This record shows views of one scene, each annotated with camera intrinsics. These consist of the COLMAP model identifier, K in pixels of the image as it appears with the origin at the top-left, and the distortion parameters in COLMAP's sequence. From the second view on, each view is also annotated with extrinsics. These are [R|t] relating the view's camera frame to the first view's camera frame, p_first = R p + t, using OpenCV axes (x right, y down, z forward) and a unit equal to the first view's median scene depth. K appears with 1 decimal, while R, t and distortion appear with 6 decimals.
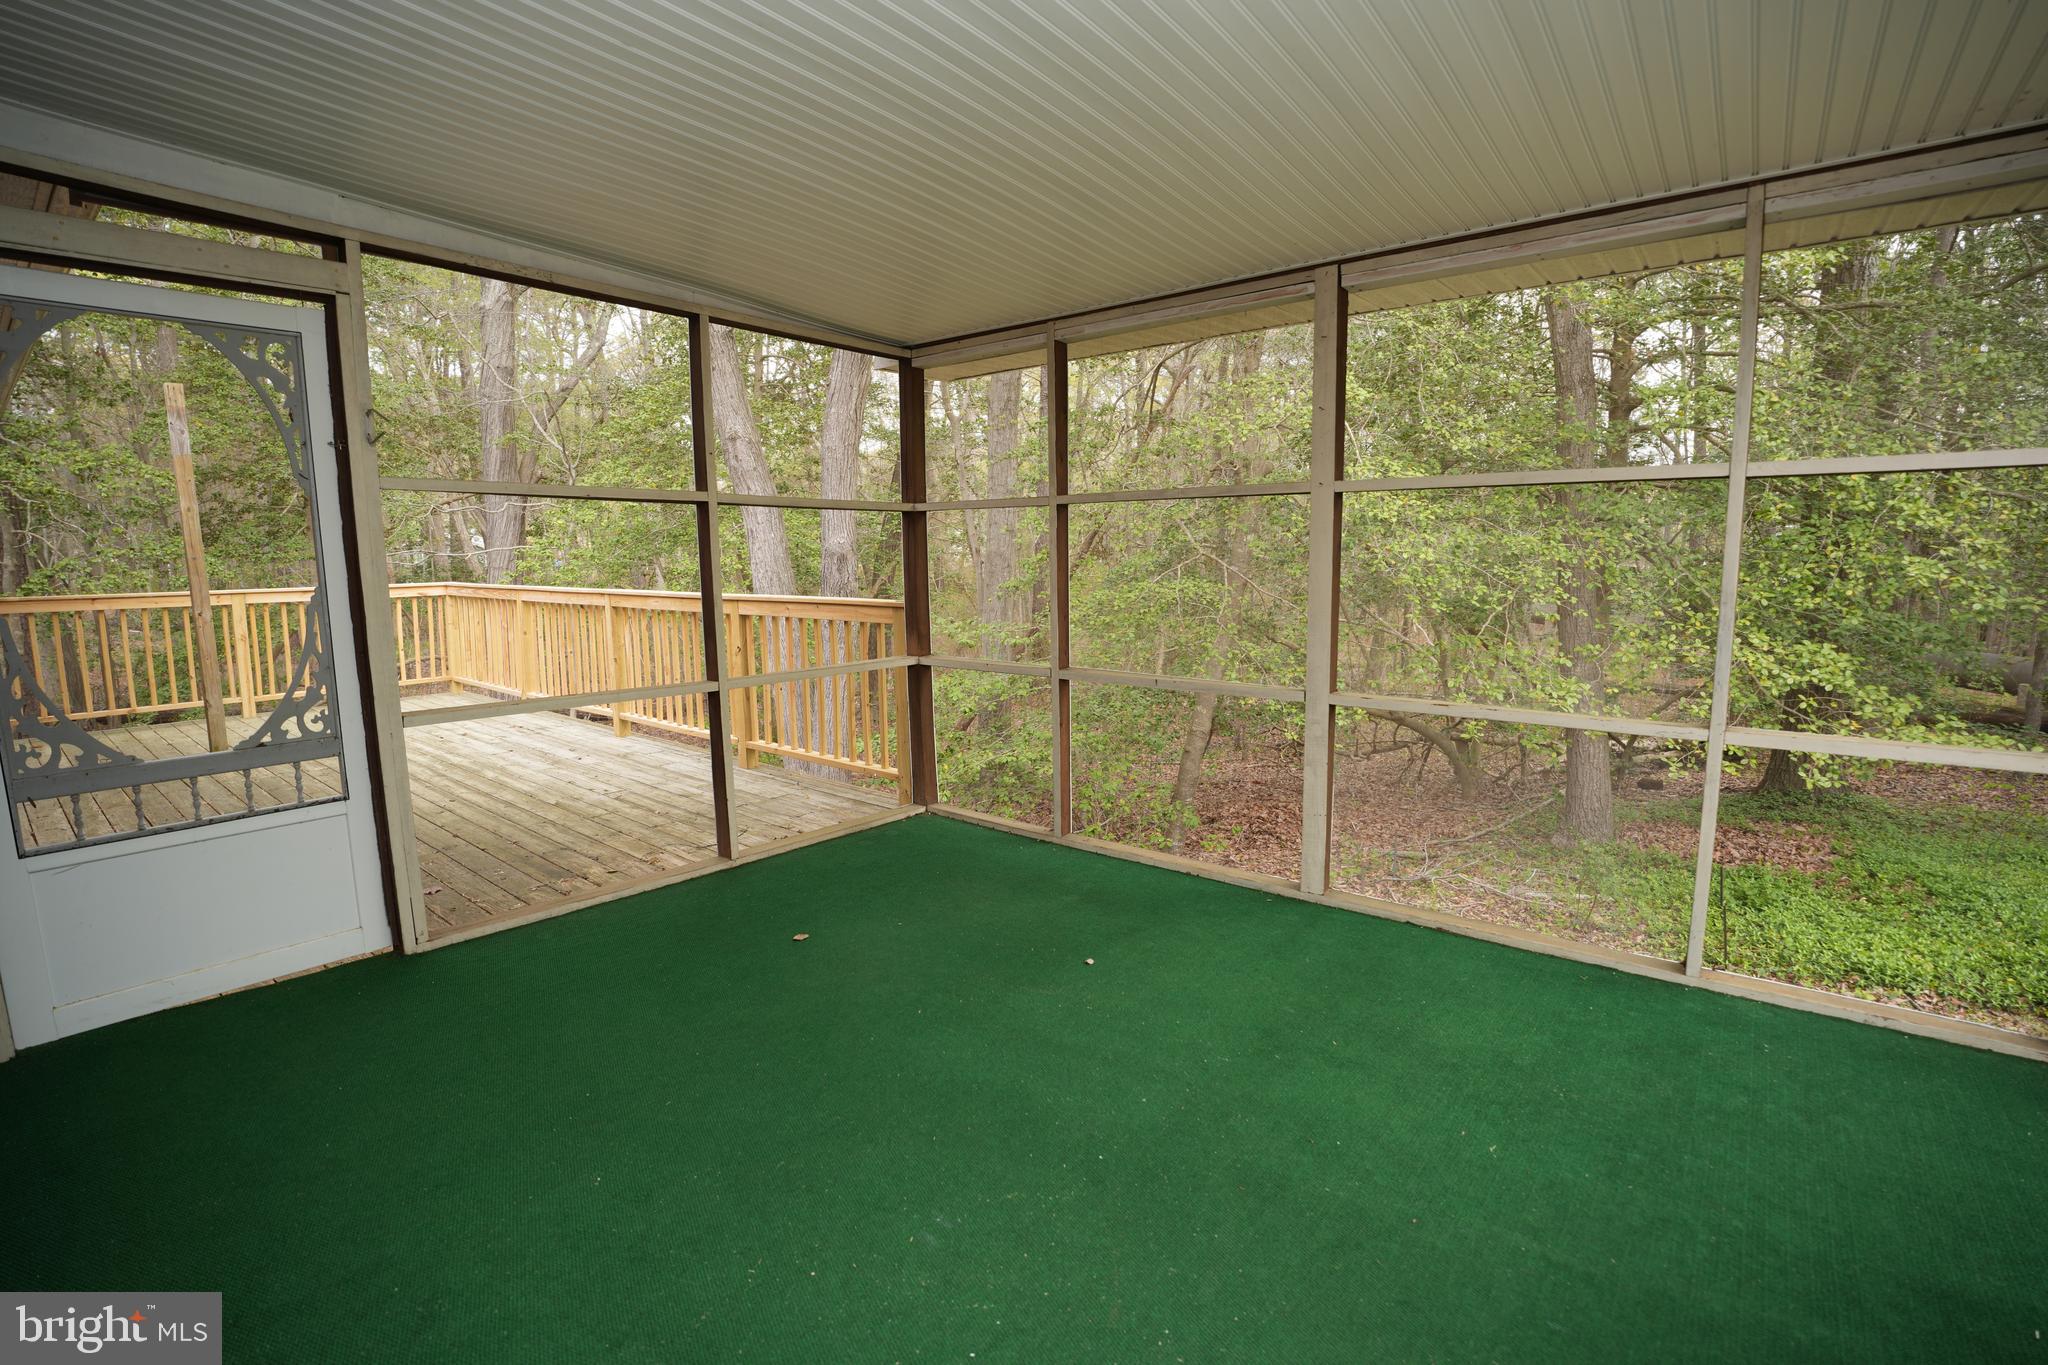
lens RADIAL K [[938.3, 0, 1024.0], [0, 938.3, 682.5], [0, 0, 1]] dist [-0.081981, 0.024569]
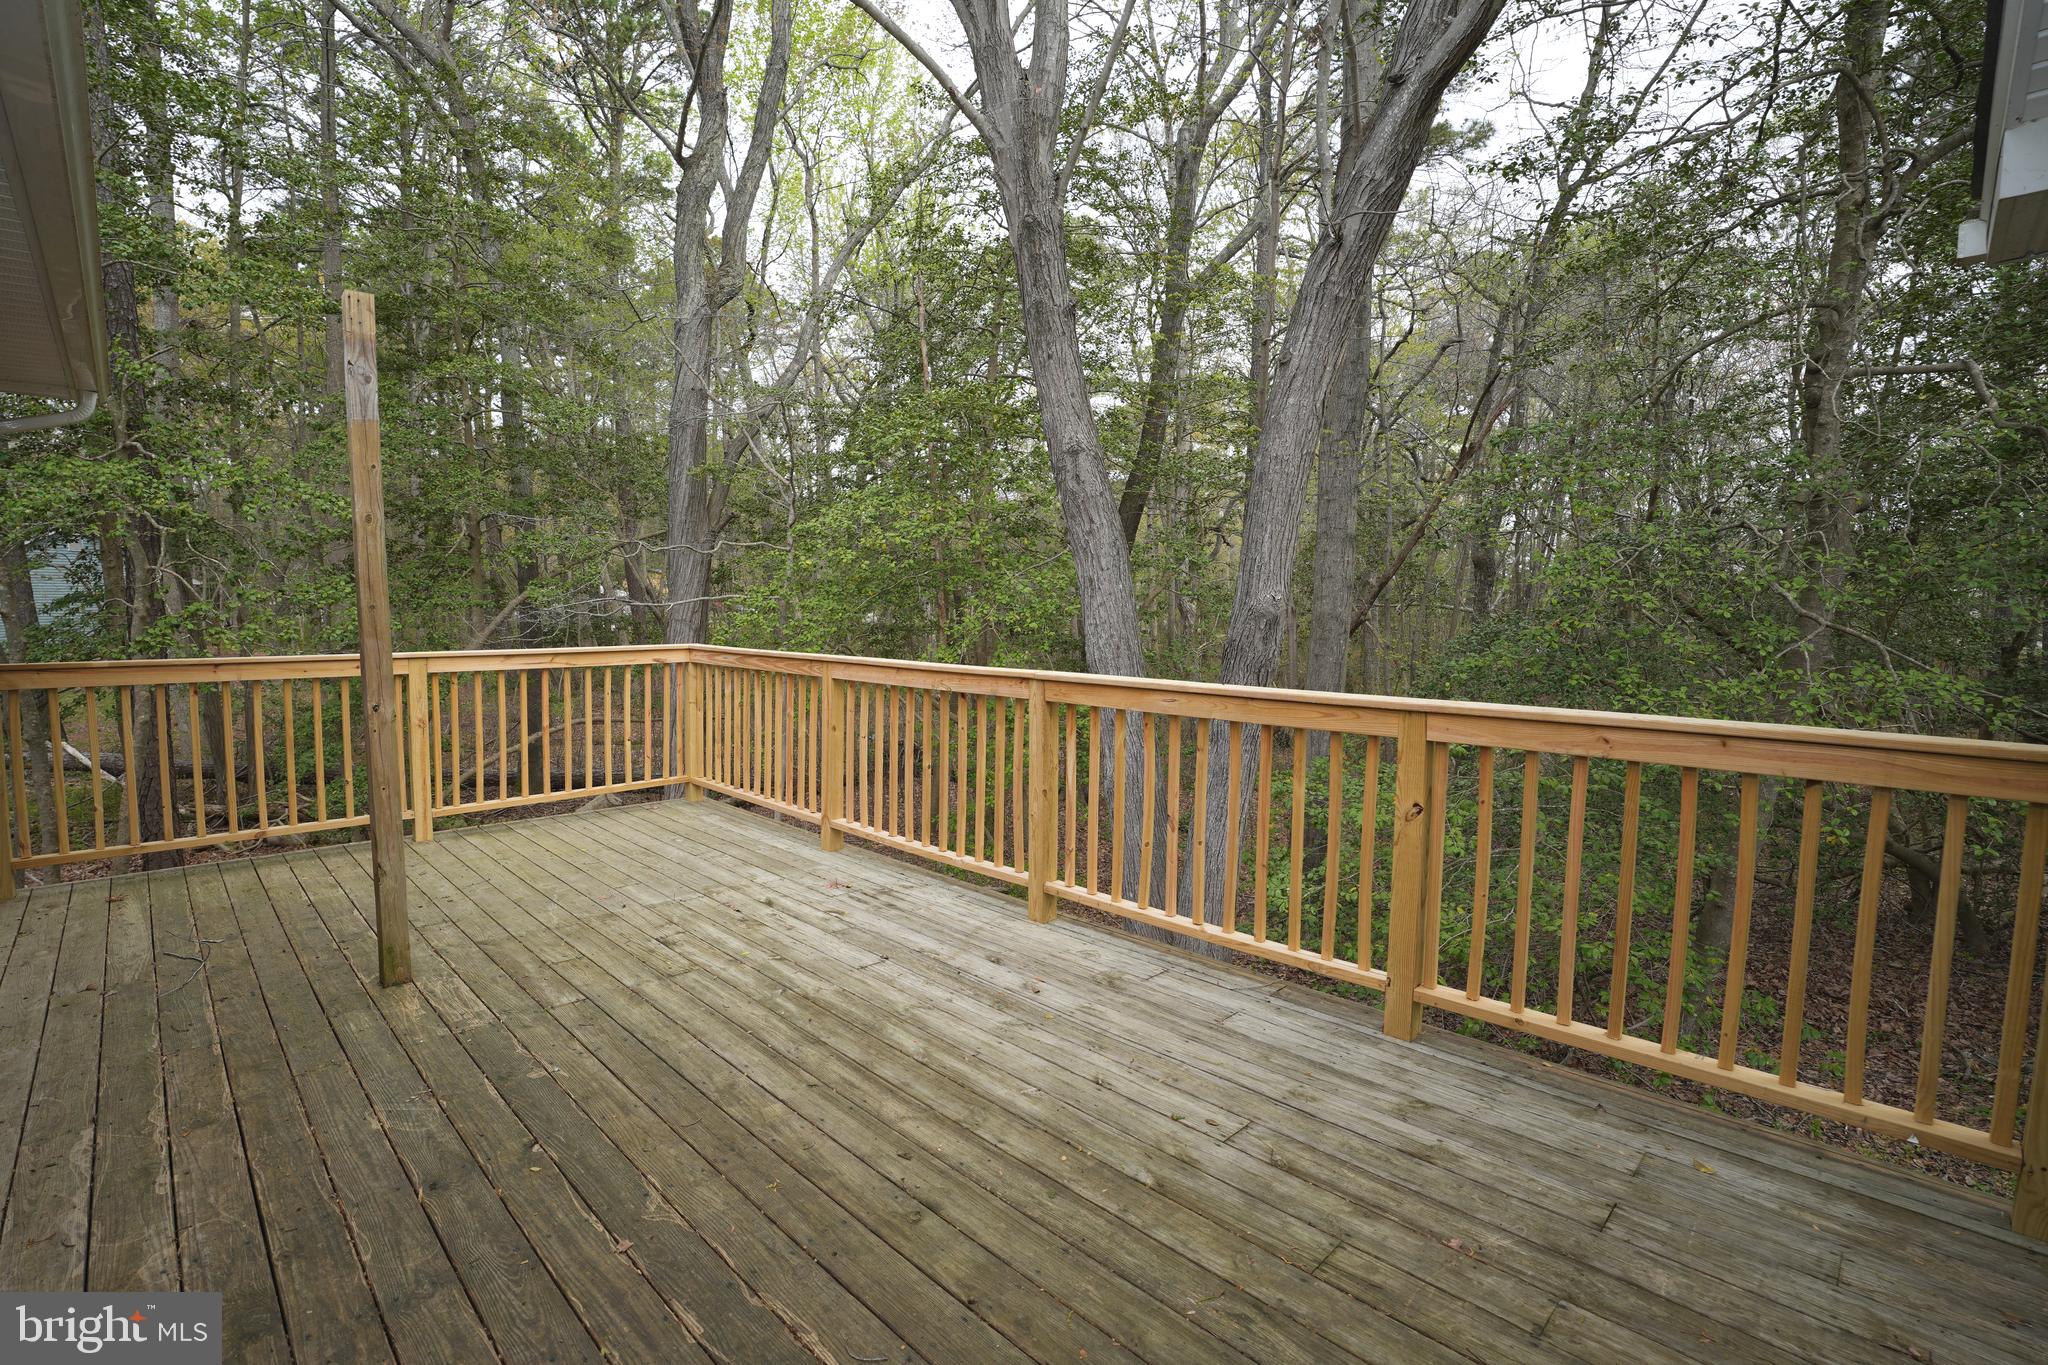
lens RADIAL K [[938.3, 0, 1024.0], [0, 938.3, 682.5], [0, 0, 1]] dist [-0.081981, 0.024569]
pose [[0.994777, 0.019191, -0.100252, -0.344897], [-0.025019, 0.998049, -0.057201, -0.051655], [0.098959, 0.059410, 0.993316, 0.353102]]
